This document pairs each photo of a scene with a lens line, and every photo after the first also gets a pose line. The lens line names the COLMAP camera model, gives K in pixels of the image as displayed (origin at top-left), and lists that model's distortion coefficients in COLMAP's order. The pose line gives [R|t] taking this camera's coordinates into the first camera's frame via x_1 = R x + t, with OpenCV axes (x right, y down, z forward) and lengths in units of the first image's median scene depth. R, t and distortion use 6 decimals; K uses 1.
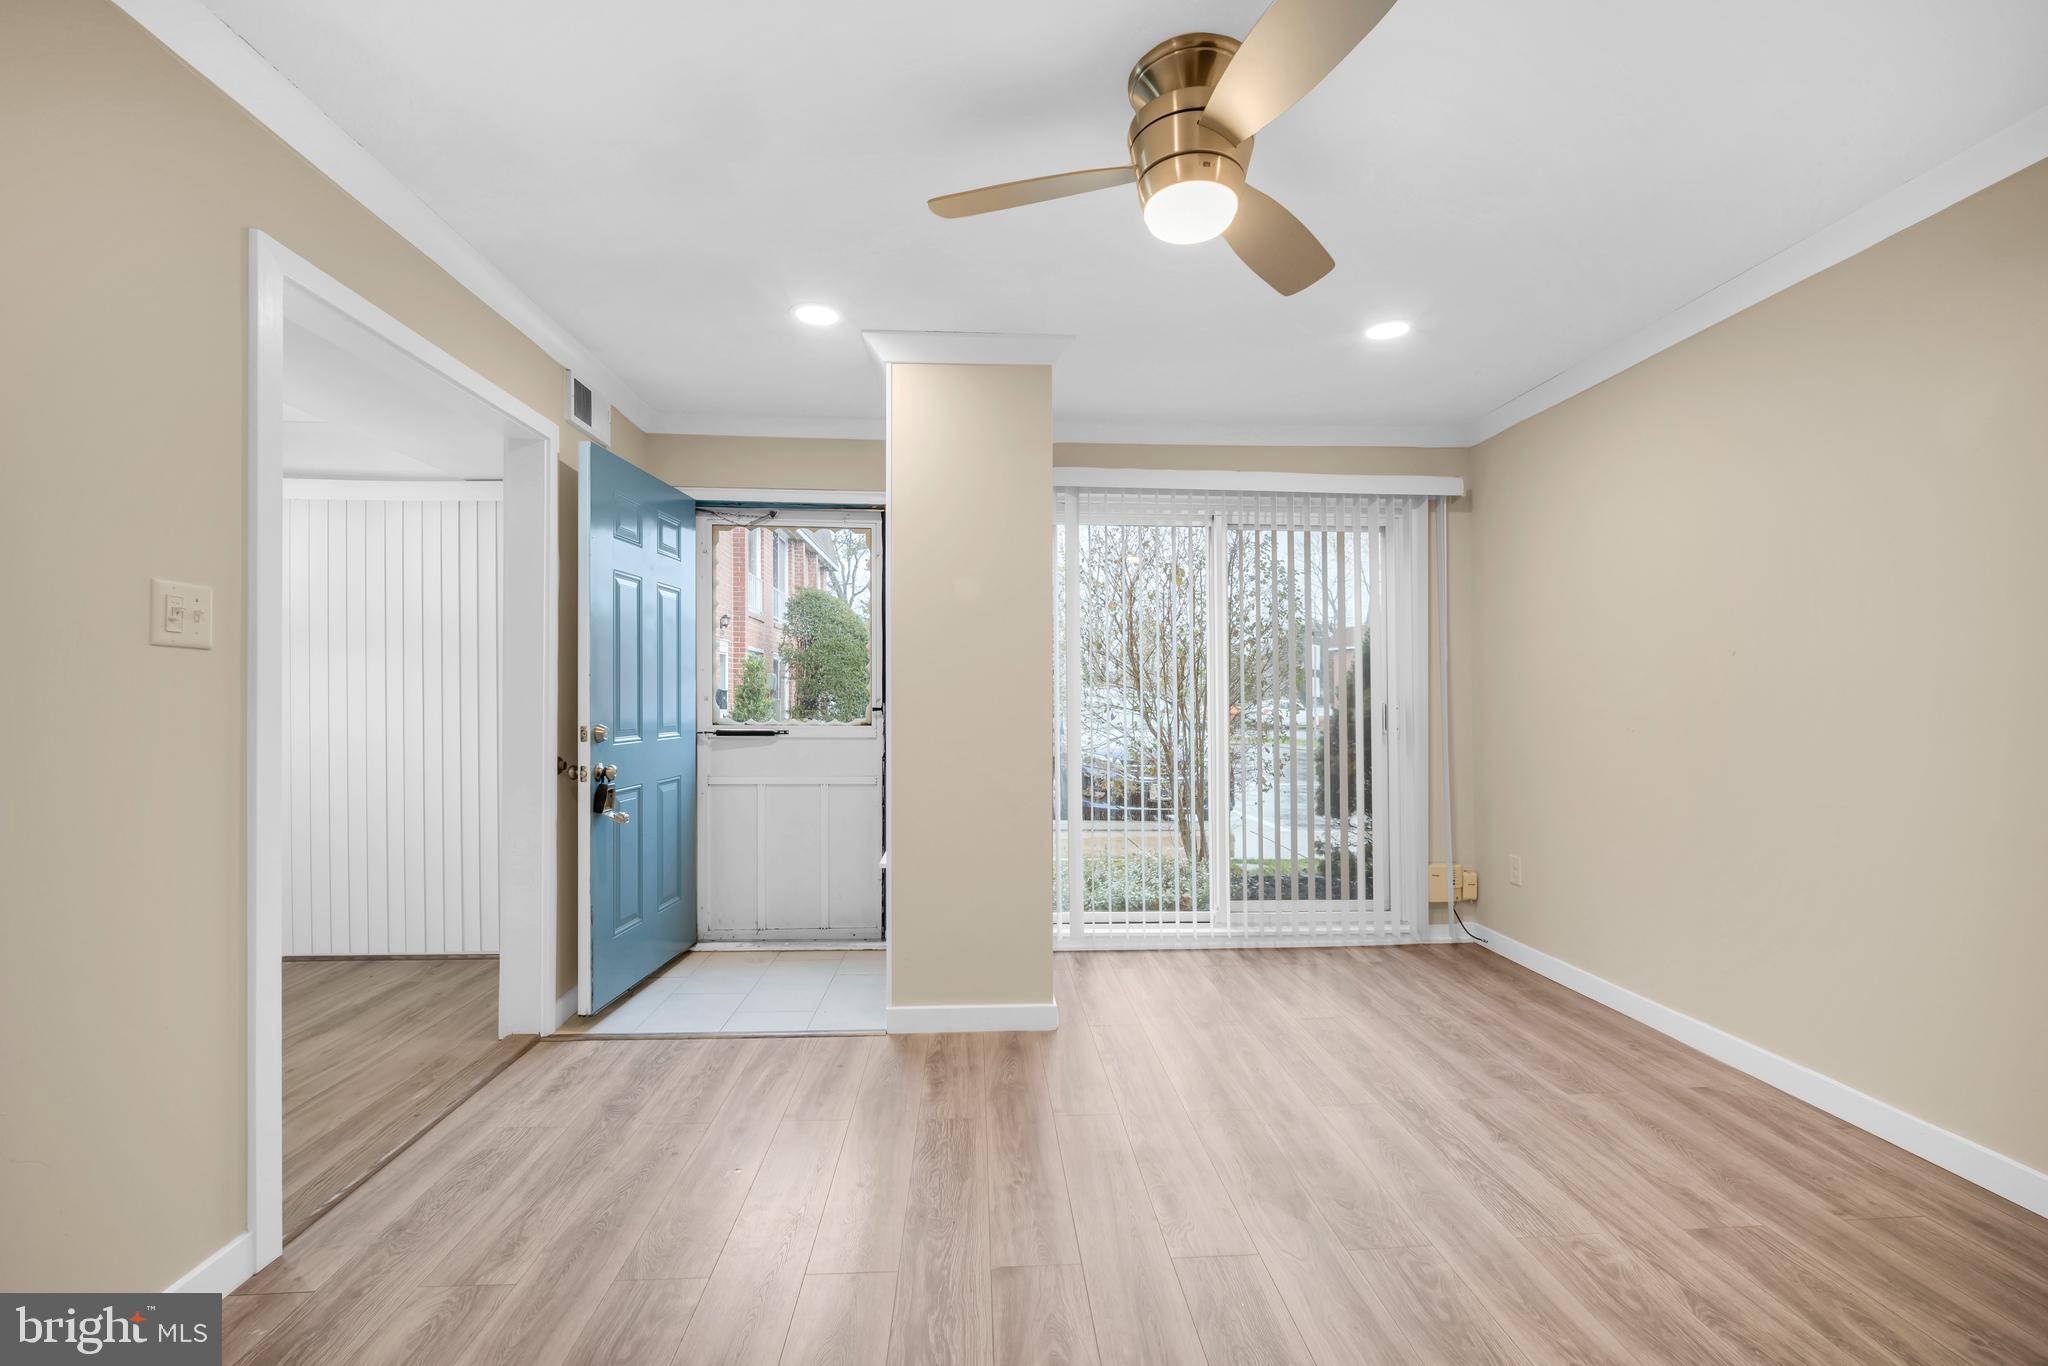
lens RADIAL K [[839.1, 0, 1026.8], [0, 839.1, 694.3], [0, 0, 1]] dist [-0.001432, -0.000005]
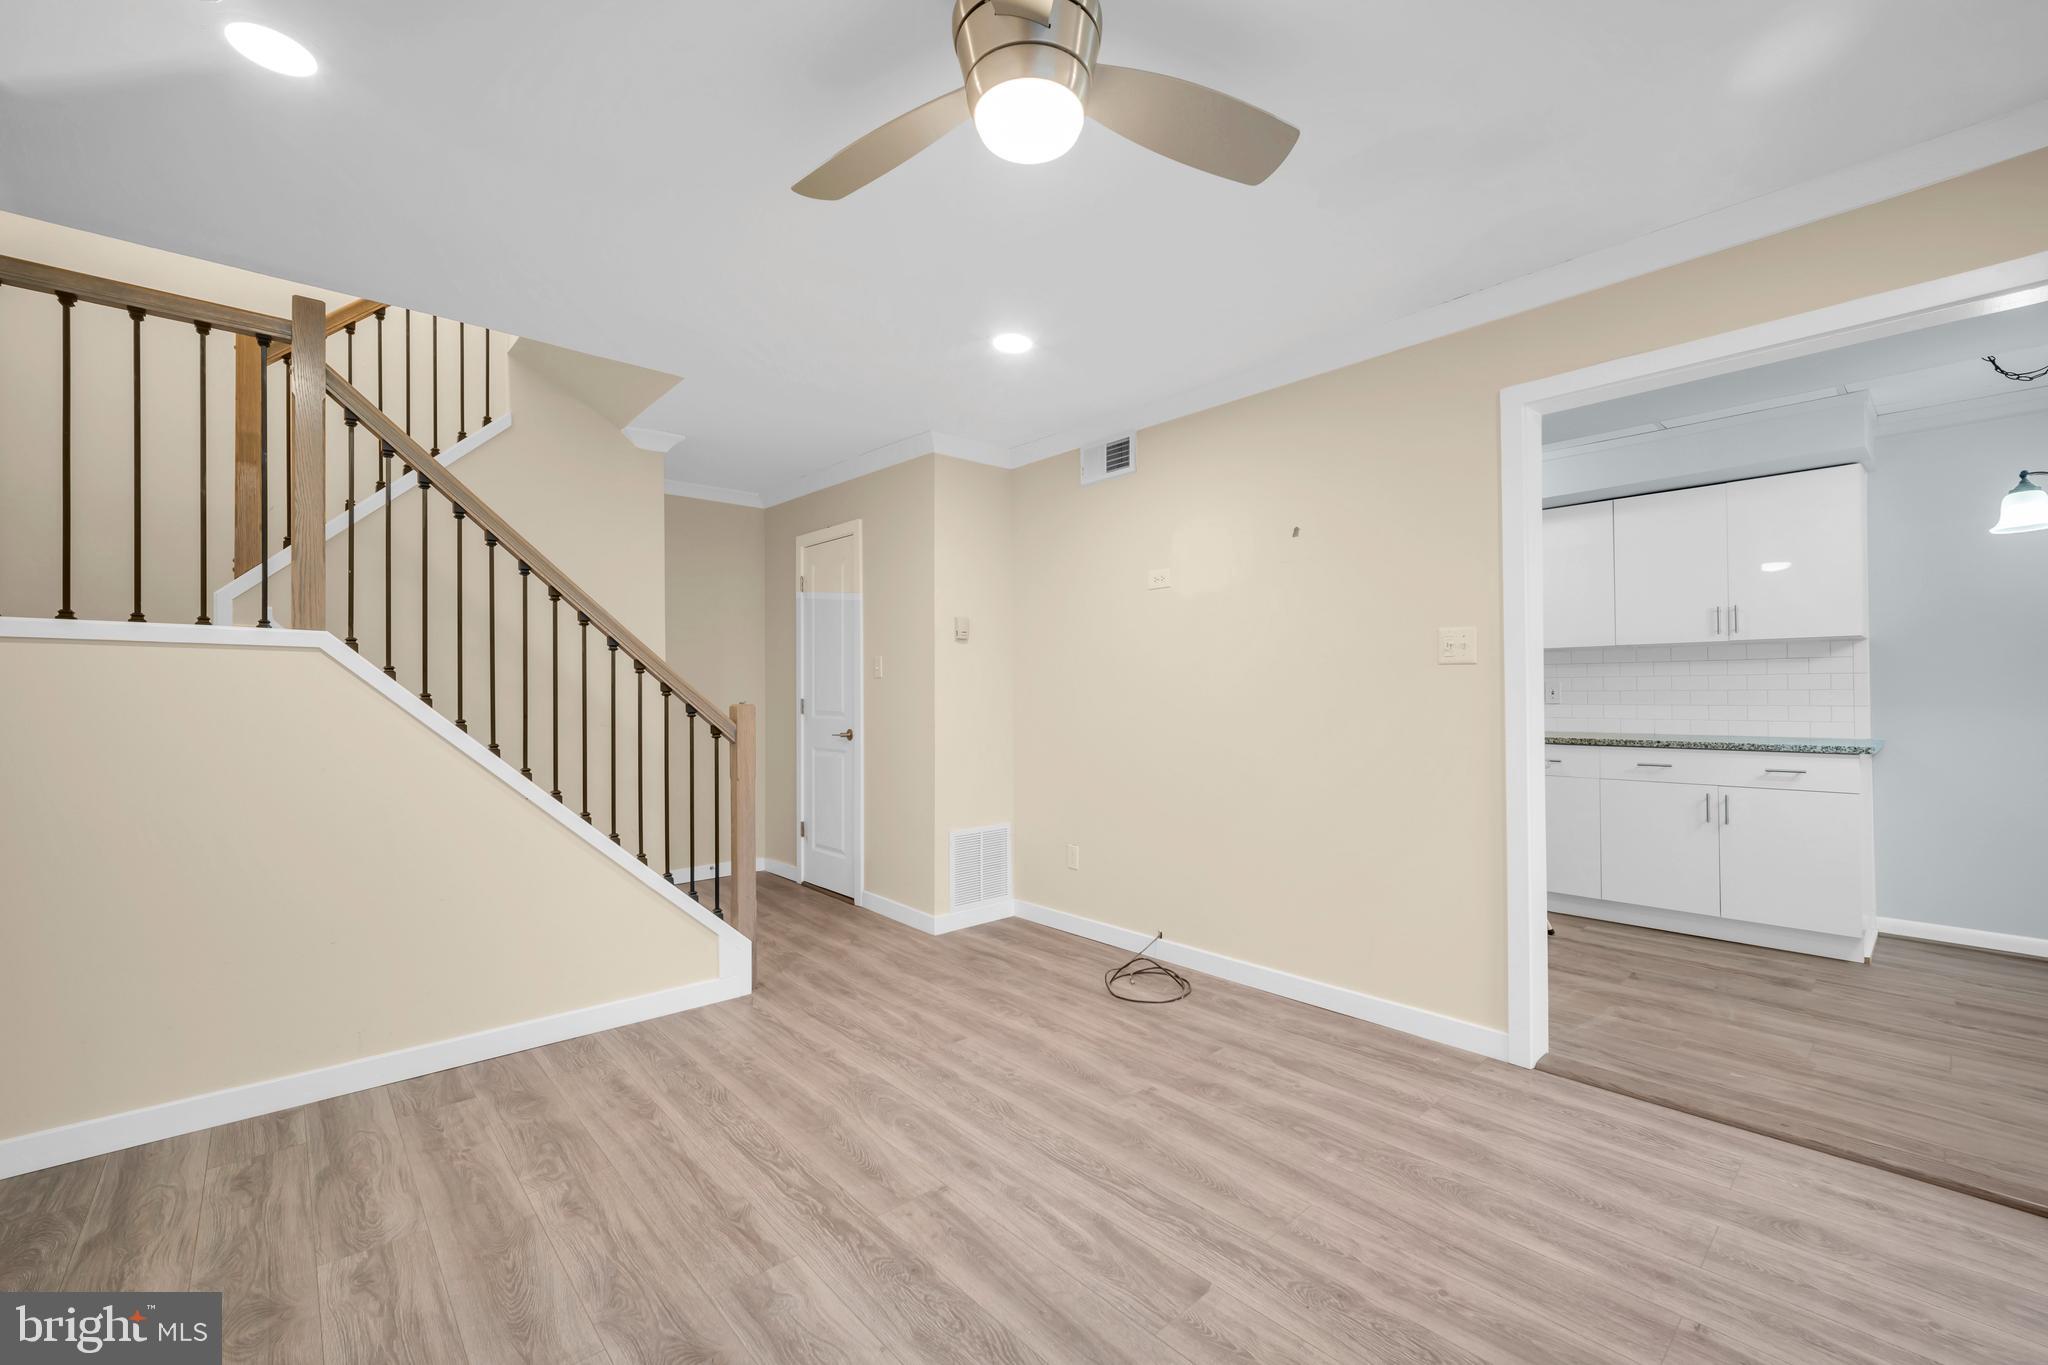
lens RADIAL K [[839.1, 0, 1026.8], [0, 839.1, 693.8], [0, 0, 1]] dist [-0.001432, -0.000005]
pose [[-0.788519, 0.003546, -0.615000, 0.594206], [0.014608, 0.999809, -0.012965, 0.011995], [0.614836, -0.019207, -0.788421, 1.360552]]
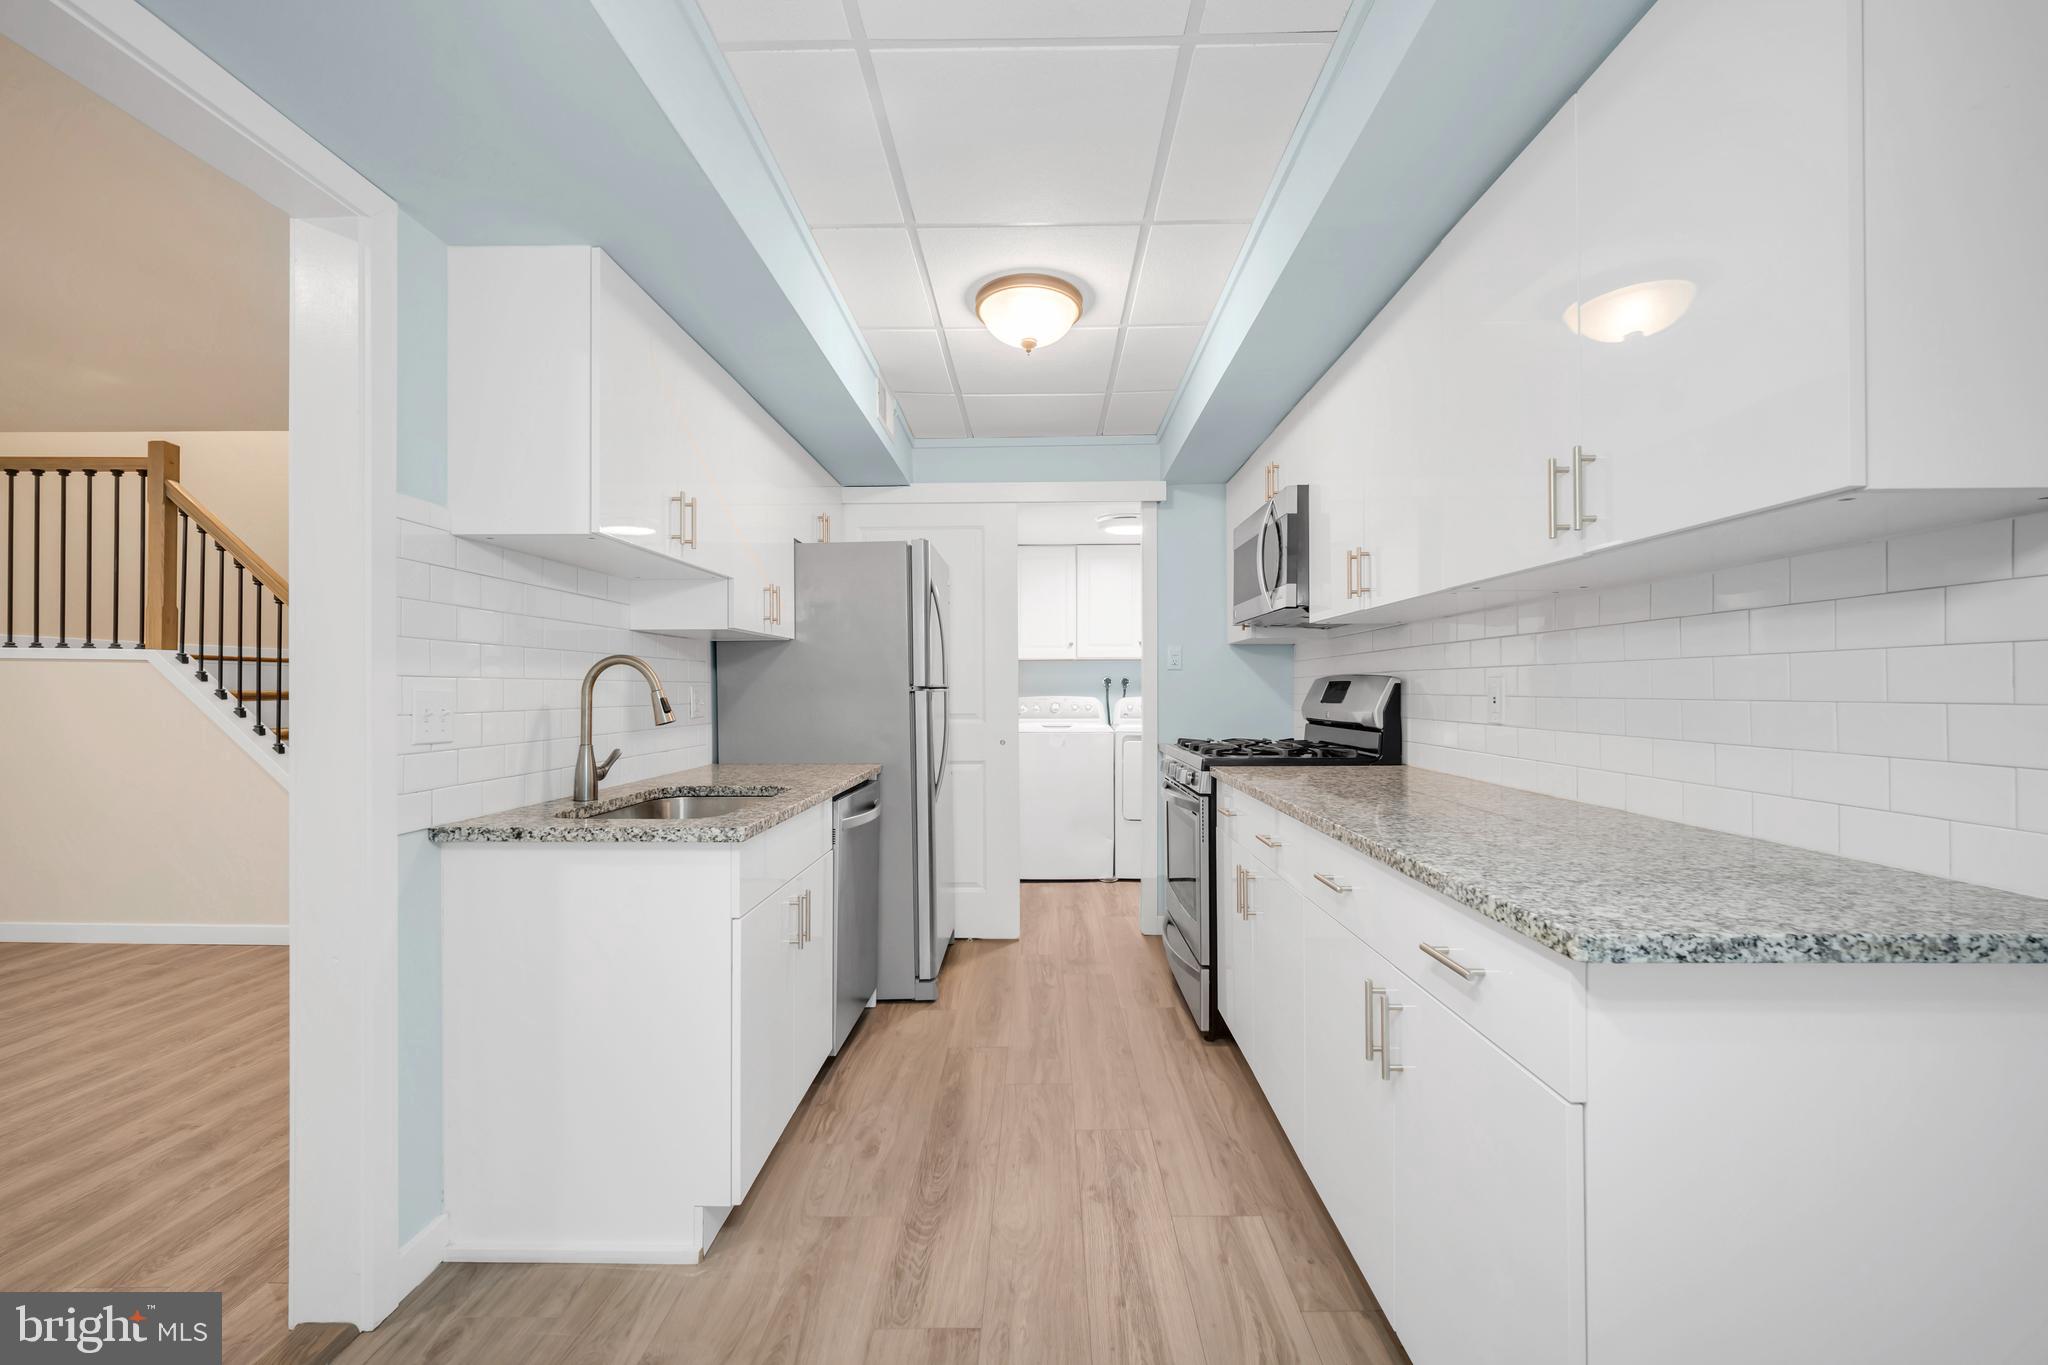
lens RADIAL K [[865.1, 0, 1020.7], [0, 865.1, 686.1], [0, 0, 1]] dist [0.000360, 0.000597]
pose [[-0.994631, -0.000375, 0.103487, -1.465965], [-0.002021, 0.999873, -0.015810, 0.001233], [-0.103467, -0.015935, -0.994505, 1.540367]]
